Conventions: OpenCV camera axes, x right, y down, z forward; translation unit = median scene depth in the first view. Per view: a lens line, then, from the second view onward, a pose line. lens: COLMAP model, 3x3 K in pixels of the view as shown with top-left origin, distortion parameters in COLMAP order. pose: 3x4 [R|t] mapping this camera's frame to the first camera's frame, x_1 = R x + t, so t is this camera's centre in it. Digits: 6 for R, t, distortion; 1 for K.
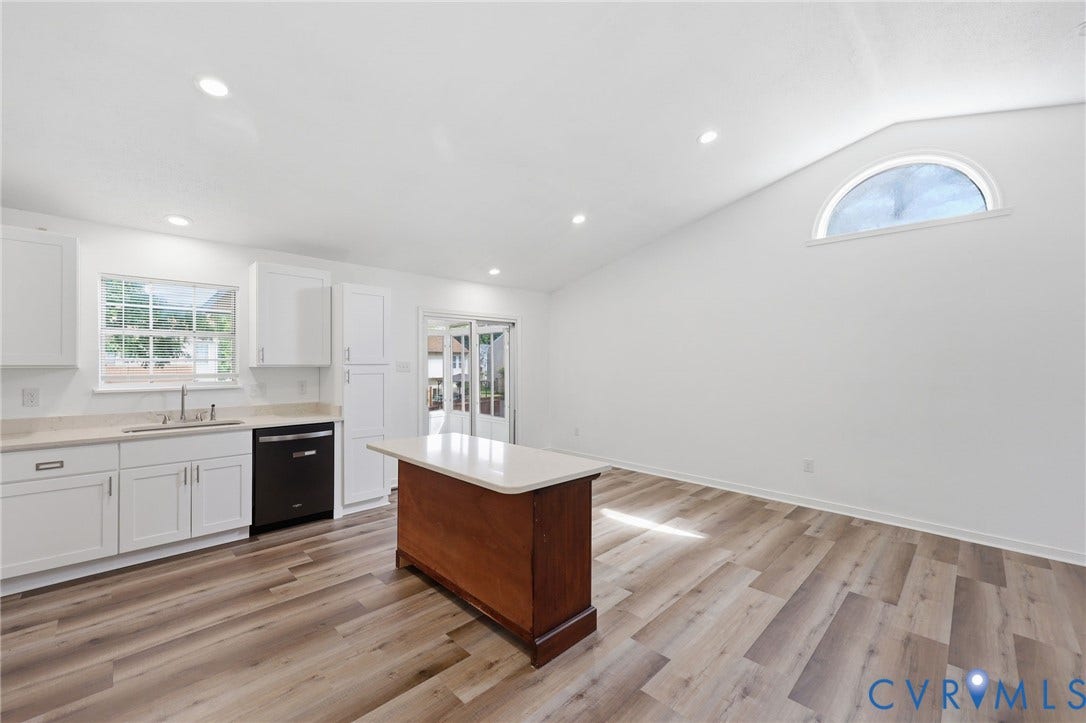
lens RADIAL K [[437.4, 0, 540.5], [0, 437.4, 362.9], [0, 0, 1]] dist [-0.000250, -0.000023]
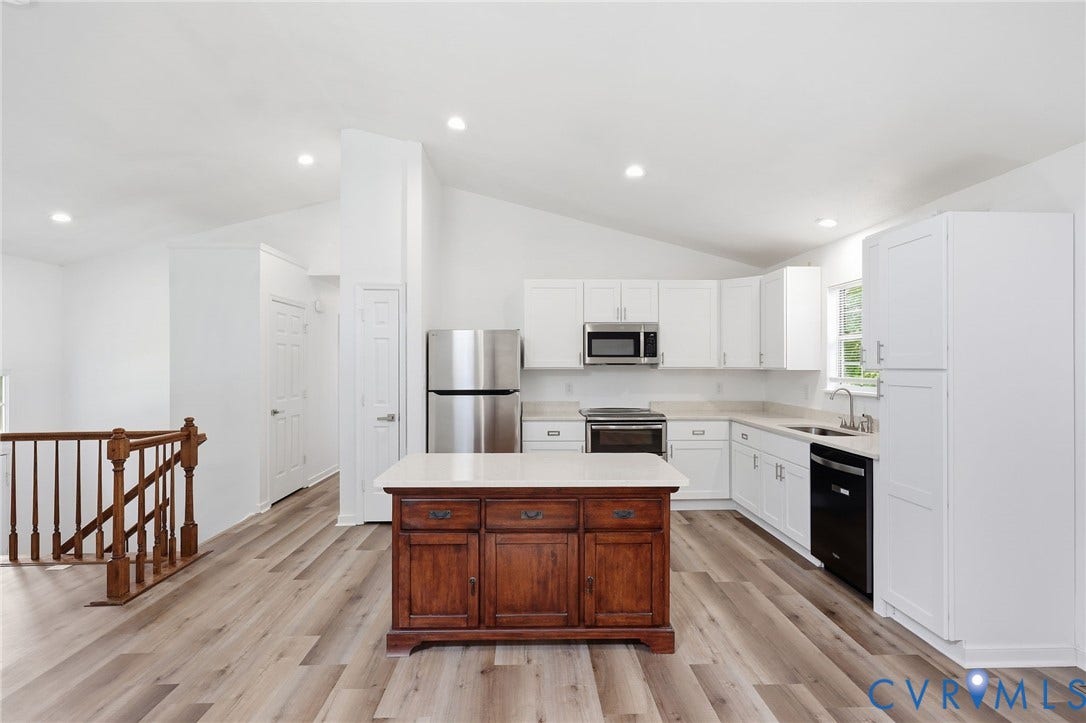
lens RADIAL K [[514.3, 0, 543.0], [0, 514.3, 361.5], [0, 0, 1]] dist [0.002516, 0.000406]
pose [[-0.680357, -0.004394, -0.732868, 0.450072], [0.001062, 0.999975, -0.006982, -0.002748], [0.732880, -0.005529, -0.680335, 1.271061]]
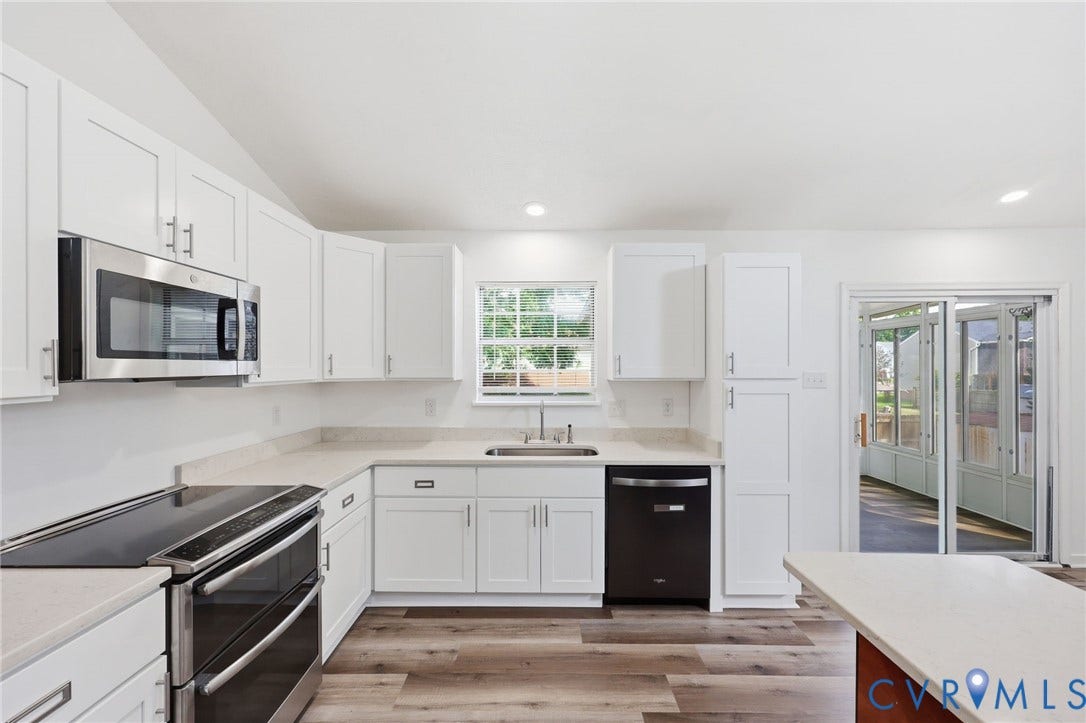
lens RADIAL K [[439.1, 0, 543.0], [0, 439.1, 366.6], [0, 0, 1]] dist [-0.000346, 0.000007]
pose [[0.705014, 0.001511, -0.709192, -0.196130], [0.000710, 0.999996, 0.002837, -0.018437], [0.709193, -0.002503, 0.705009, 0.384958]]
